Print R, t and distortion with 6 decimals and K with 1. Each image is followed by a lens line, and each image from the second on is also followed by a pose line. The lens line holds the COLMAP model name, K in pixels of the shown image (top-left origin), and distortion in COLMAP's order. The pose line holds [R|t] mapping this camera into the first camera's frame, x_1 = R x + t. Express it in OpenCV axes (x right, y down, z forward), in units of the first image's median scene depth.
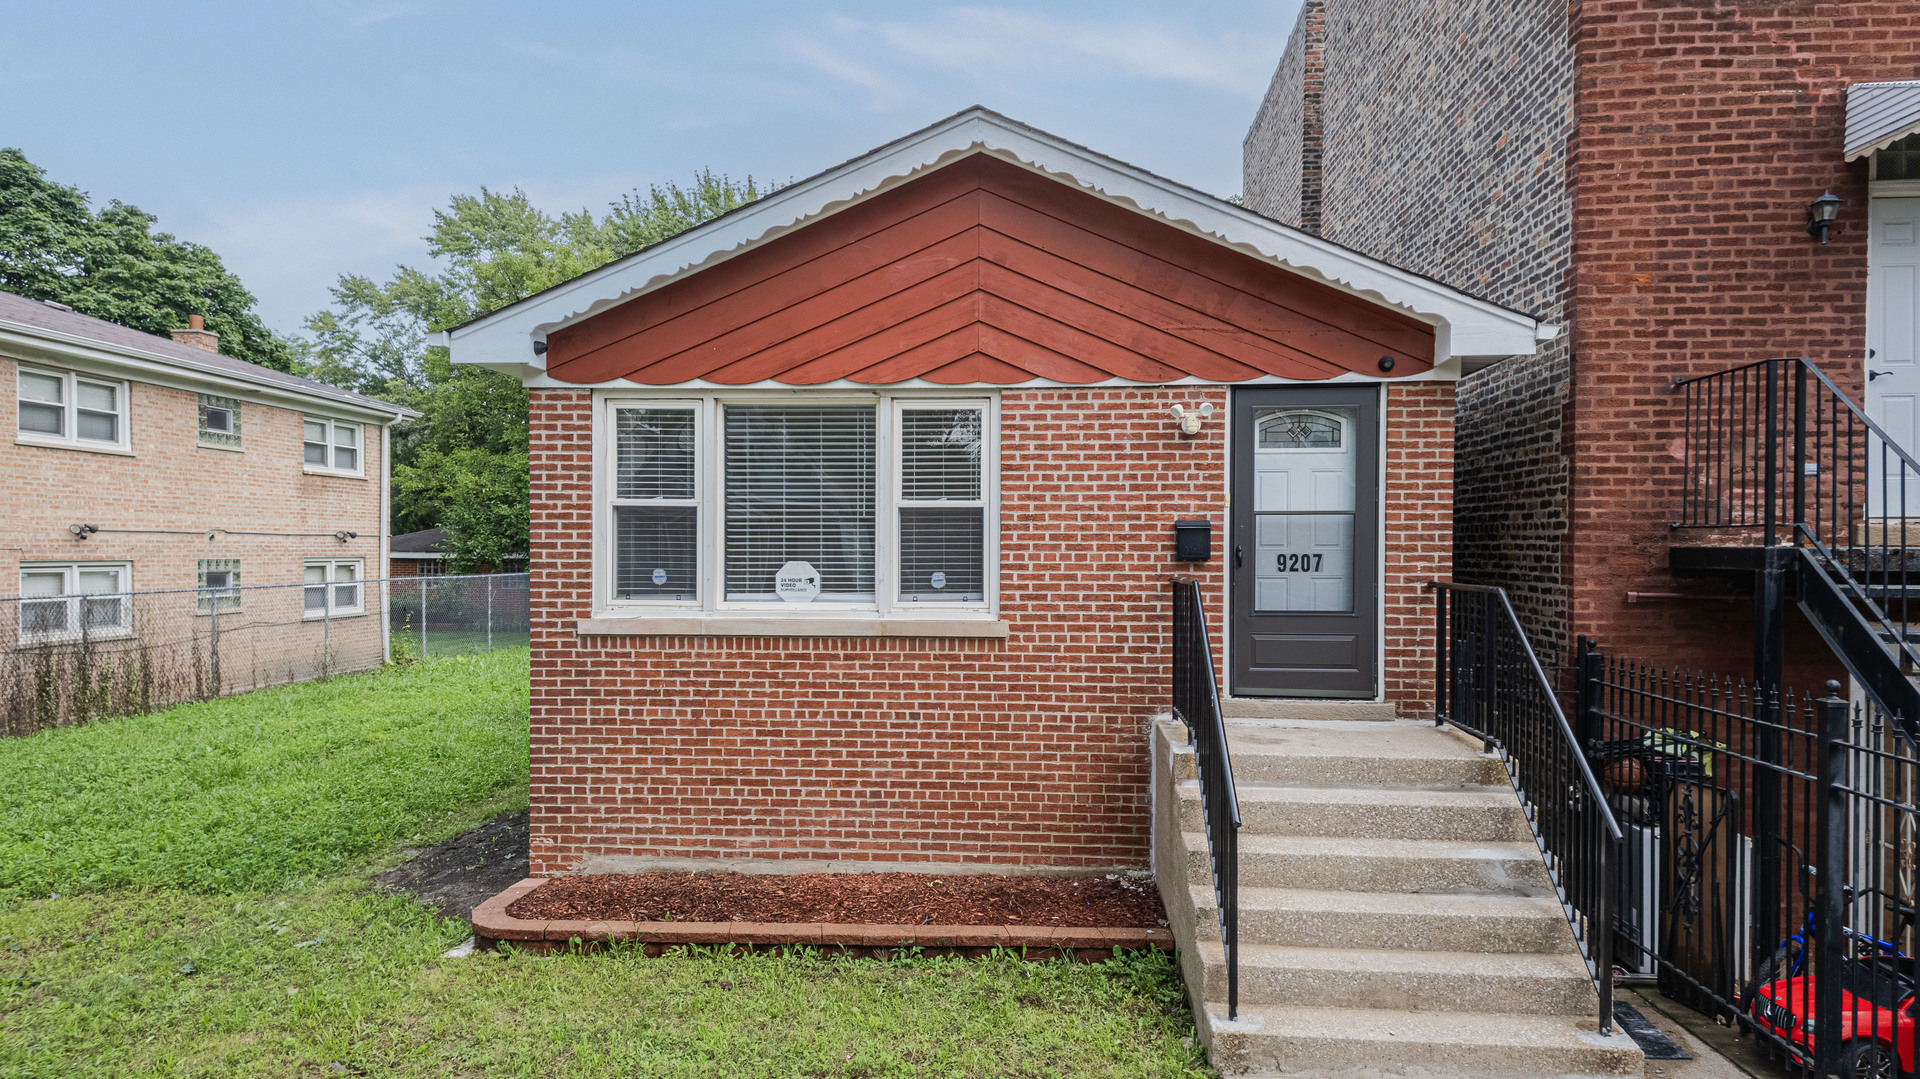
lens RADIAL K [[1218.0, 0, 963.1], [0, 1218.0, 565.1], [0, 0, 1]] dist [0.099592, -0.082836]
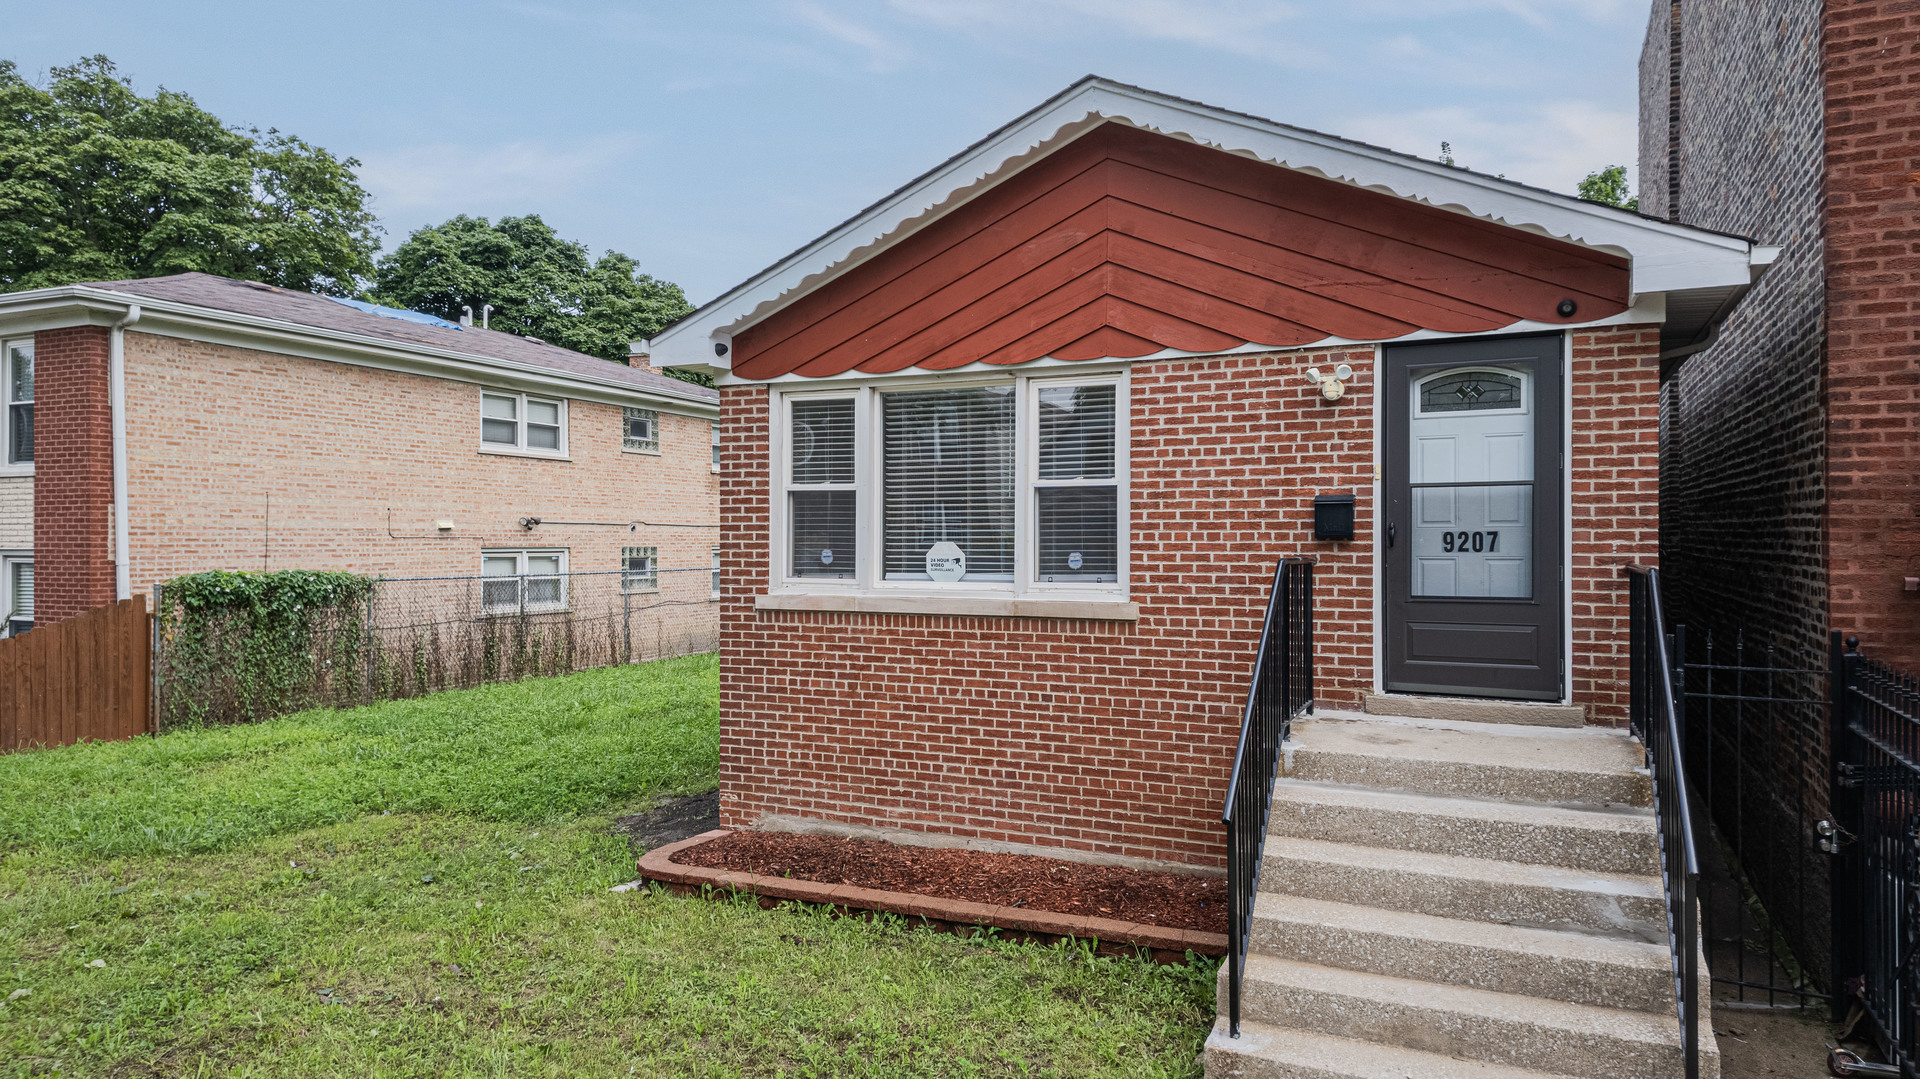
lens RADIAL K [[1228.4, 0, 960.0], [0, 1228.4, 539.5], [0, 0, 1]] dist [0.096645, -0.080748]
pose [[0.934012, -0.003053, -0.357230, 0.252631], [-0.002020, 0.999902, -0.013828, 0.009492], [0.357237, 0.013637, 0.933914, 0.042912]]
